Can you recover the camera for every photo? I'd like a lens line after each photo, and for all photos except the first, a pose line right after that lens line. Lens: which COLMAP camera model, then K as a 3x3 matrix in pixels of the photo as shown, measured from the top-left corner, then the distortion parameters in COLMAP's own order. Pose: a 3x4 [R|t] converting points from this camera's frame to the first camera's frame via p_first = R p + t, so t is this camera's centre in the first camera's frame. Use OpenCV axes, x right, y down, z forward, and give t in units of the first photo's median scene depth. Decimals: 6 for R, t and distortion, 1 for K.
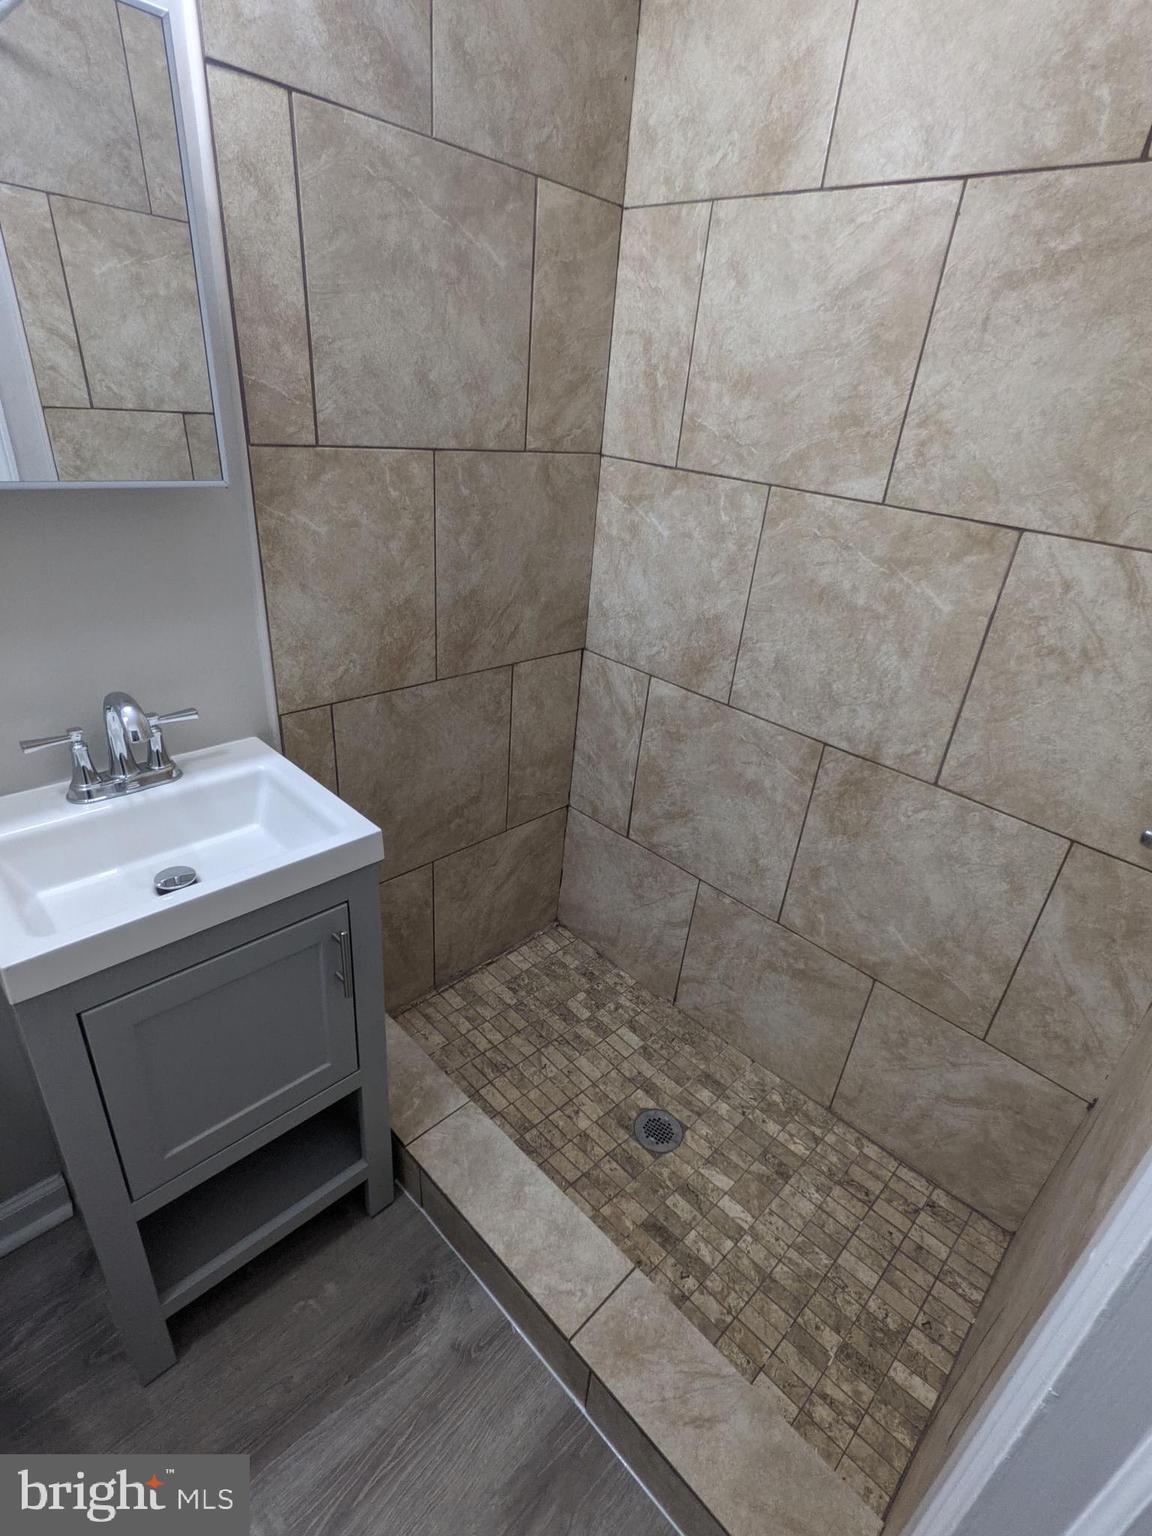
lens RADIAL K [[741.5, 0, 576.0], [0, 741.5, 776.0], [0, 0, 1]] dist [0.000149, 0.000566]
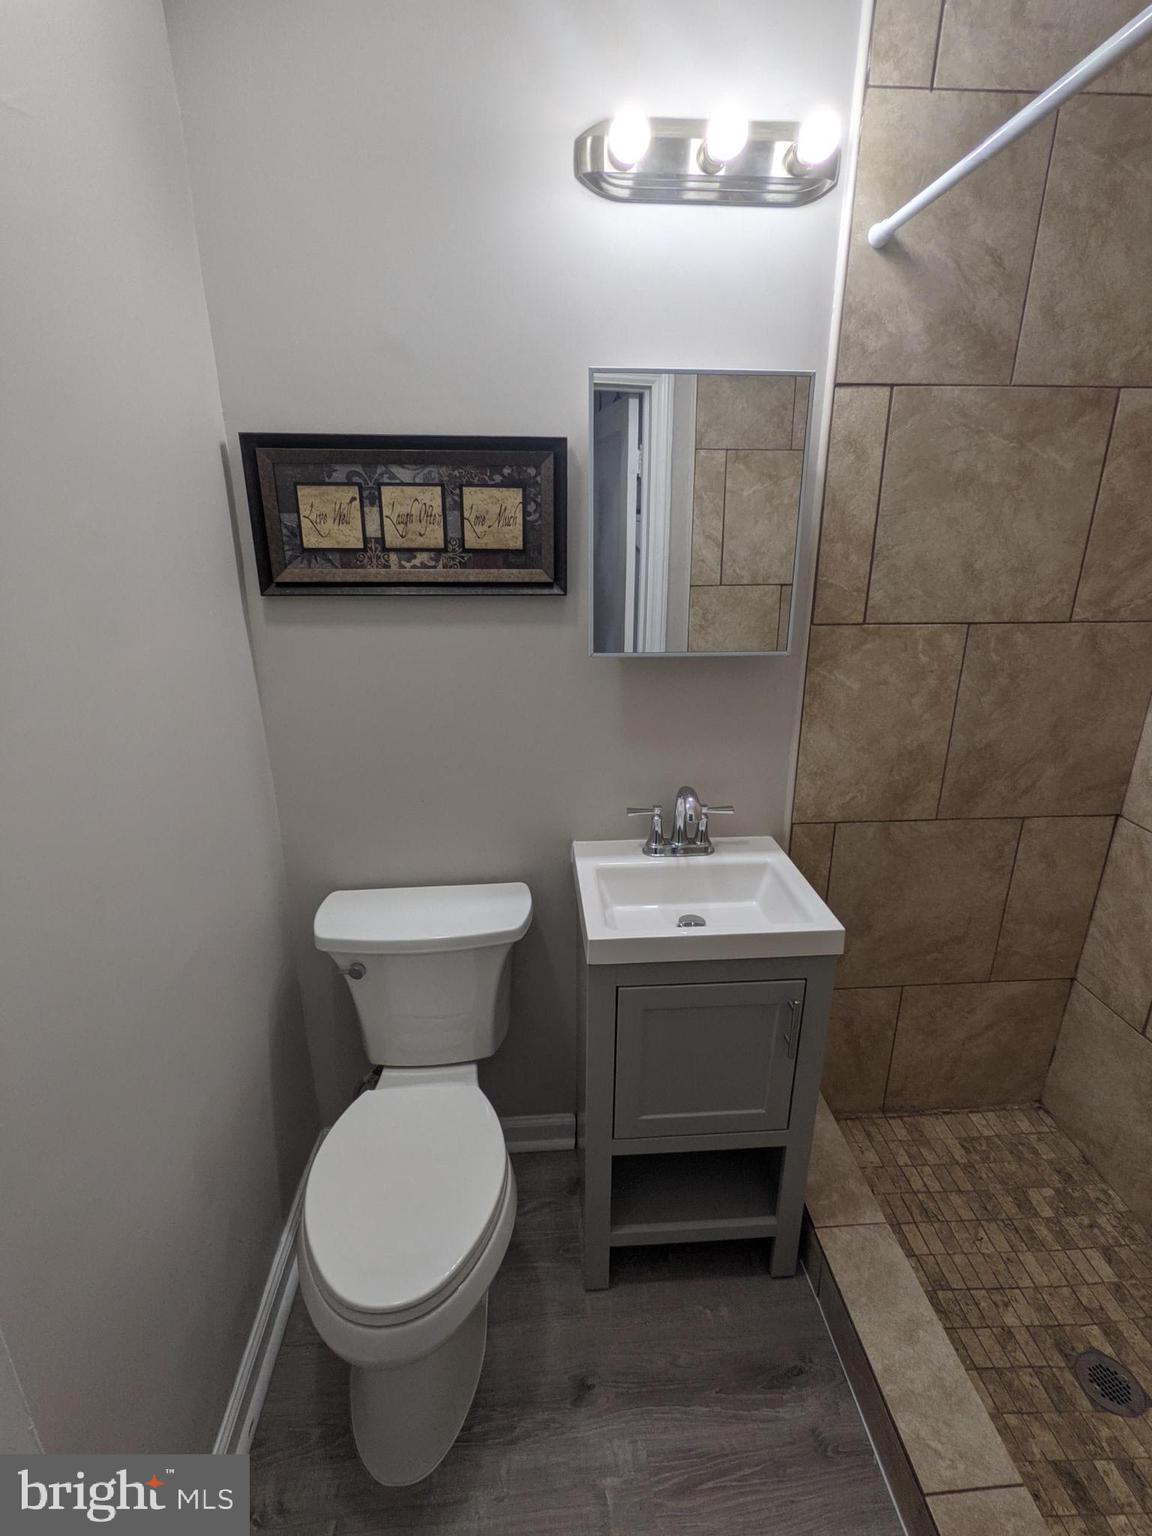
lens RADIAL K [[728.2, 0, 593.9], [0, 728.2, 772.9], [0, 0, 1]] dist [0.002036, 0.000293]
pose [[0.763657, 0.136391, -0.631051, 0.107086], [-0.241731, 0.966737, -0.083582, 0.019006], [0.598660, 0.216372, 0.771226, -0.167702]]
